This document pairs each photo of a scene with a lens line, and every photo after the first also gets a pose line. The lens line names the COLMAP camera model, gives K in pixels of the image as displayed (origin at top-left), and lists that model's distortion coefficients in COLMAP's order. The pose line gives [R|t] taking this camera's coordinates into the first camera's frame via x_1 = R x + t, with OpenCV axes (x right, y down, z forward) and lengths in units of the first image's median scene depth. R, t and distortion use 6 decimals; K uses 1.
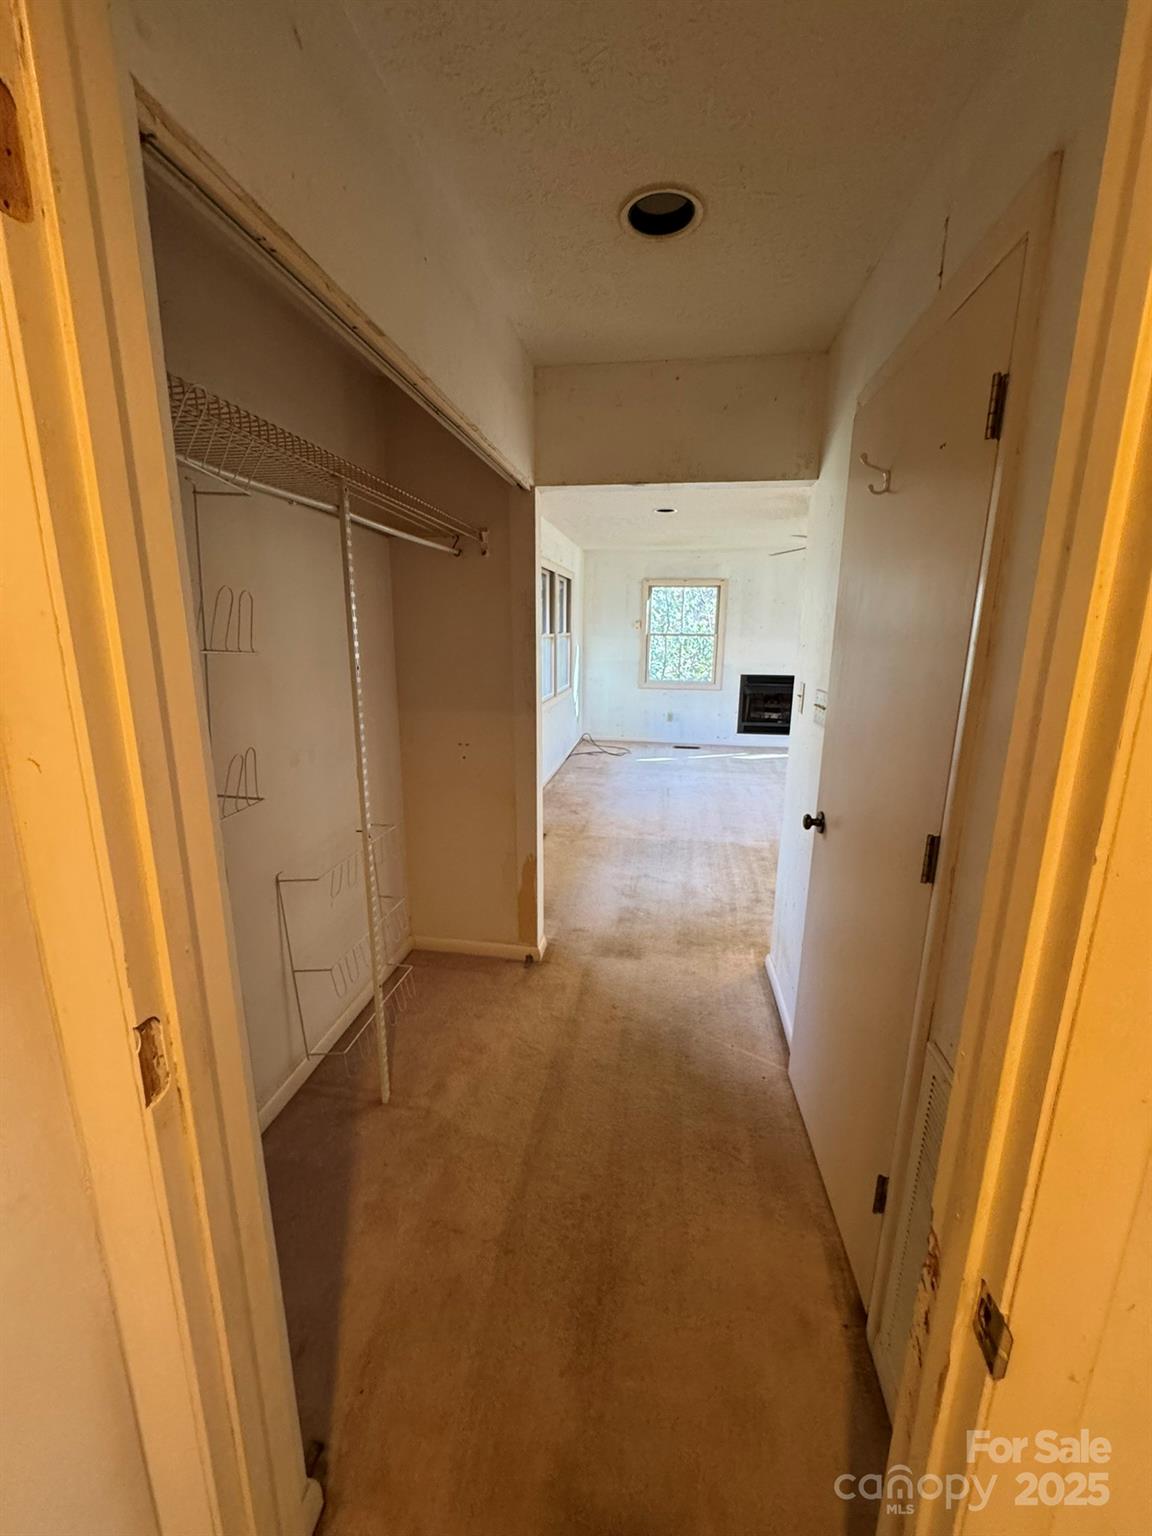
lens RADIAL K [[616.4, 0, 576.6], [0, 616.4, 766.3], [0, 0, 1]] dist [0.001879, 0.000211]
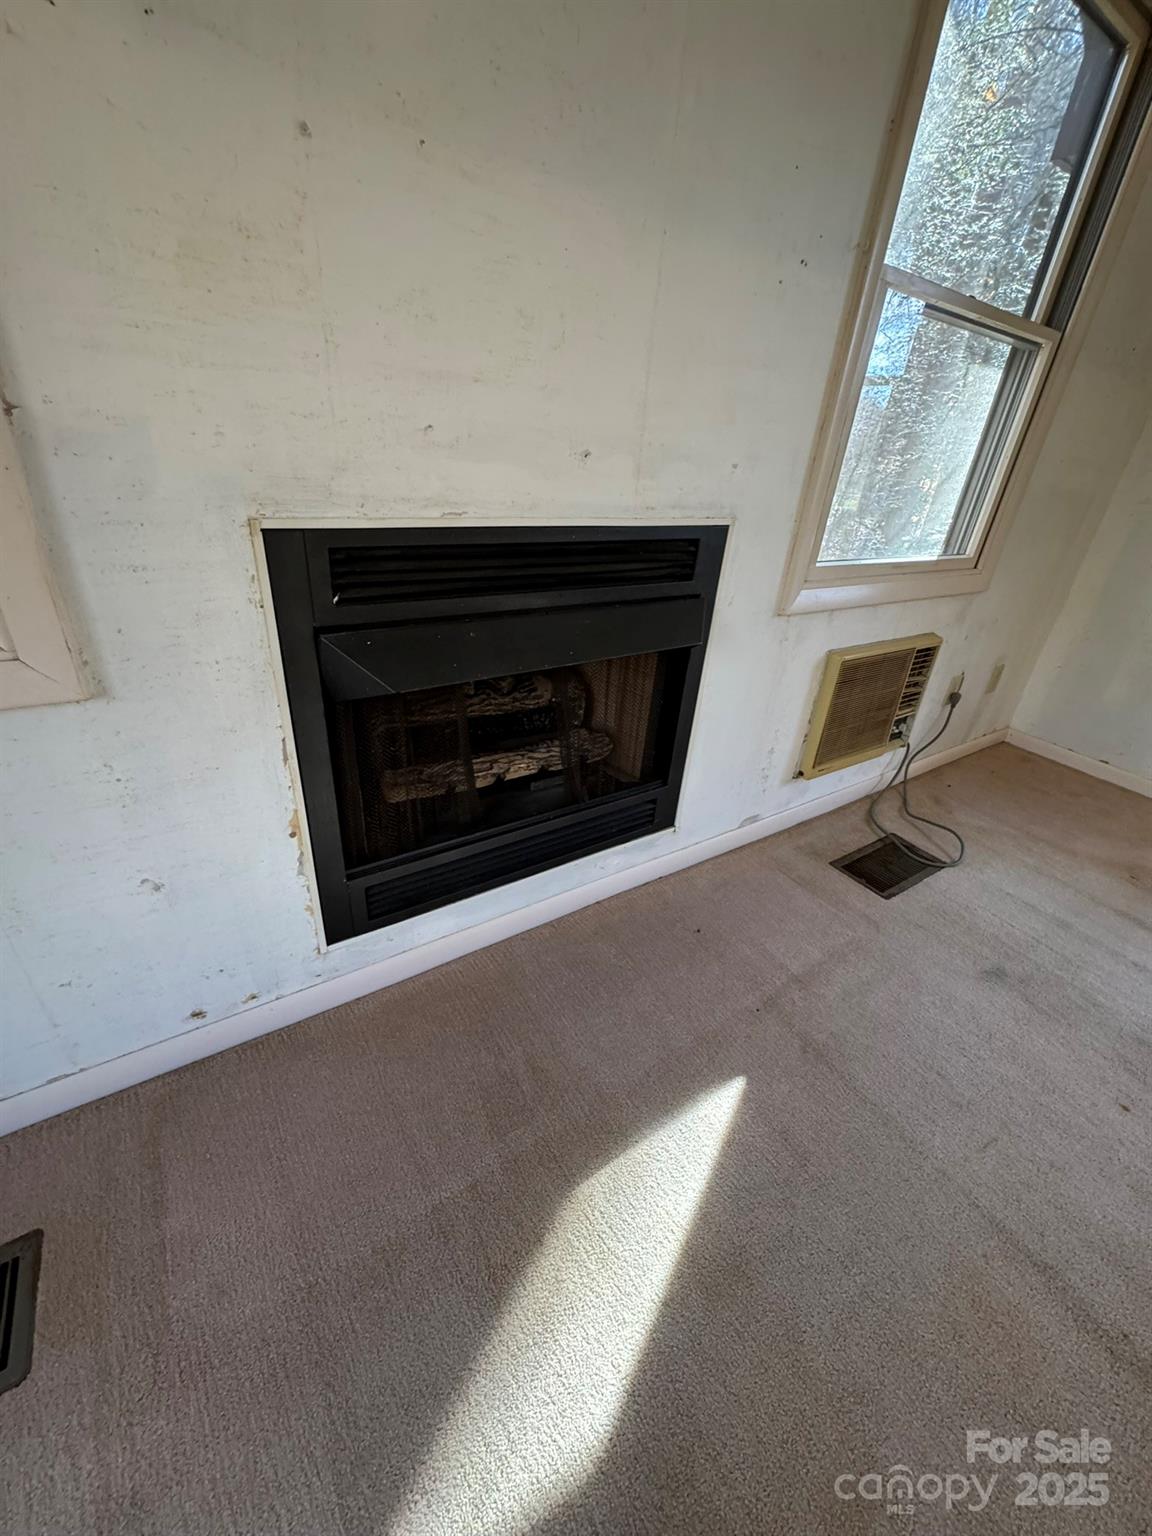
lens RADIAL K [[616.4, 0, 585.3], [0, 616.4, 772.4], [0, 0, 1]] dist [0.001879, 0.000211]
pose [[0.710547, -0.292850, 0.639814, 0.275202], [0.079542, 0.936879, 0.340485, -0.173356], [-0.699140, -0.191039, 0.688990, 1.074143]]
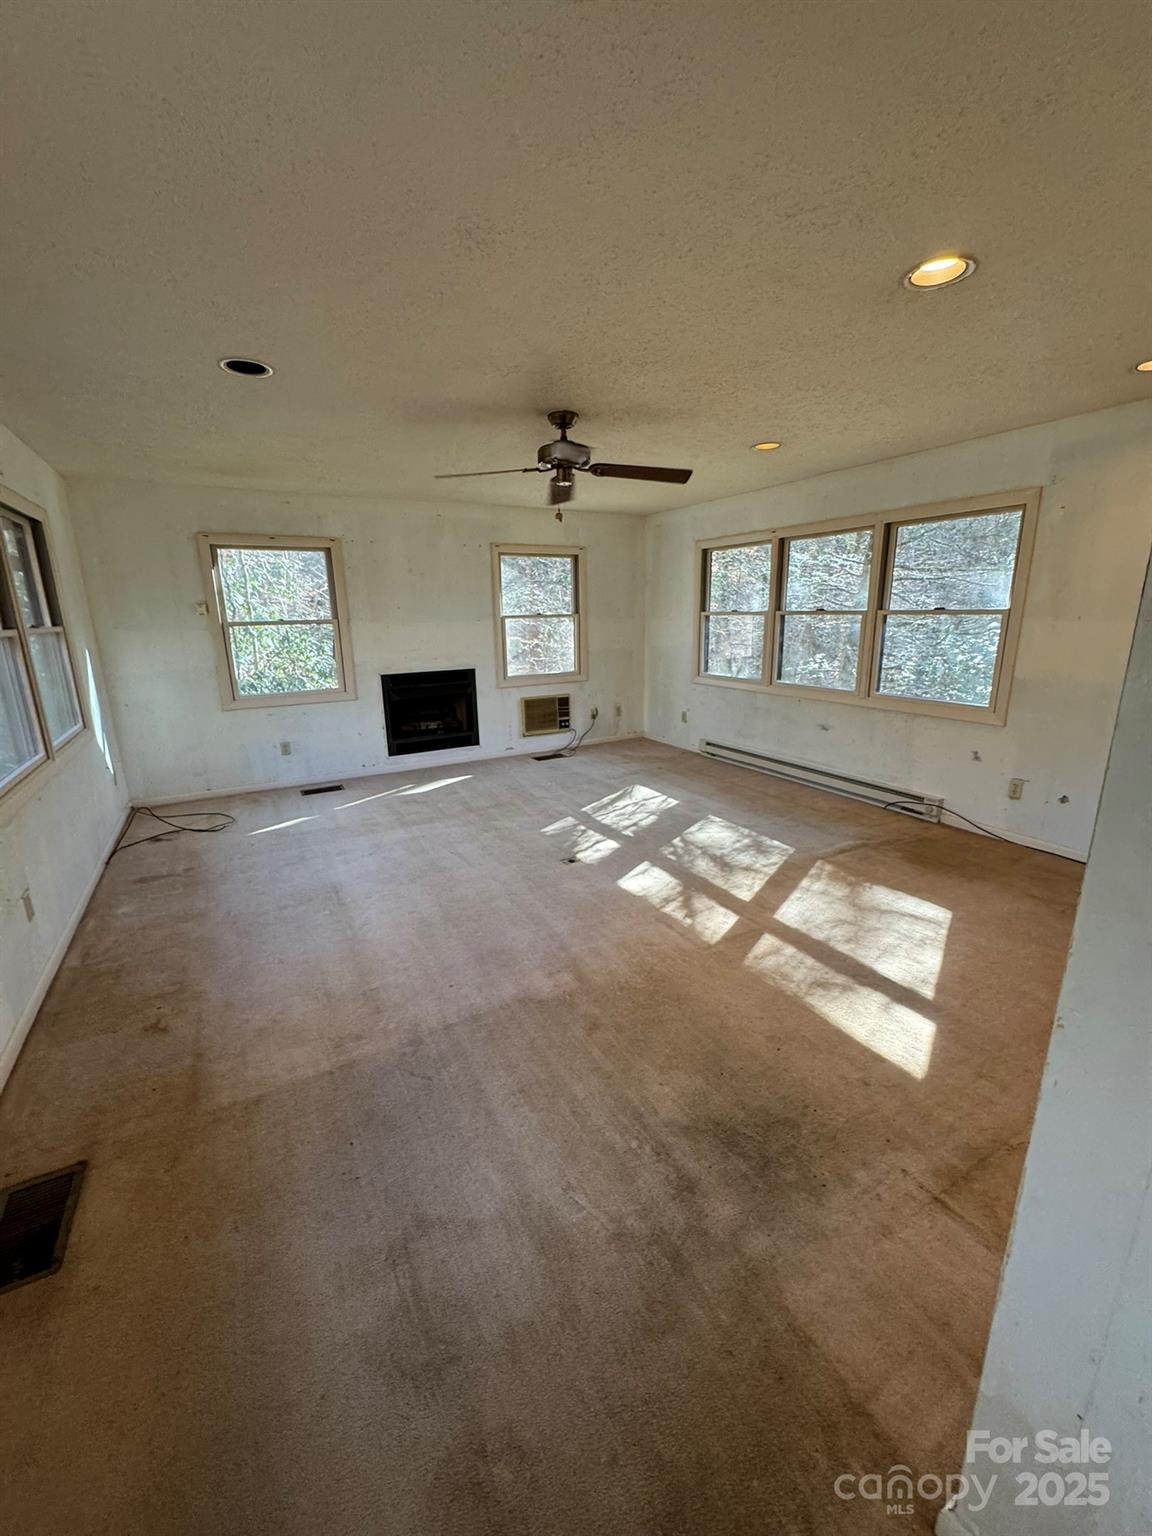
lens RADIAL K [[616.4, 0, 577.3], [0, 616.4, 769.8], [0, 0, 1]] dist [0.001879, 0.000211]
pose [[0.787612, -0.175989, 0.590505, 0.004163], [0.159776, 0.983896, 0.080123, -0.075652], [-0.595096, 0.031243, 0.803047, 0.354755]]
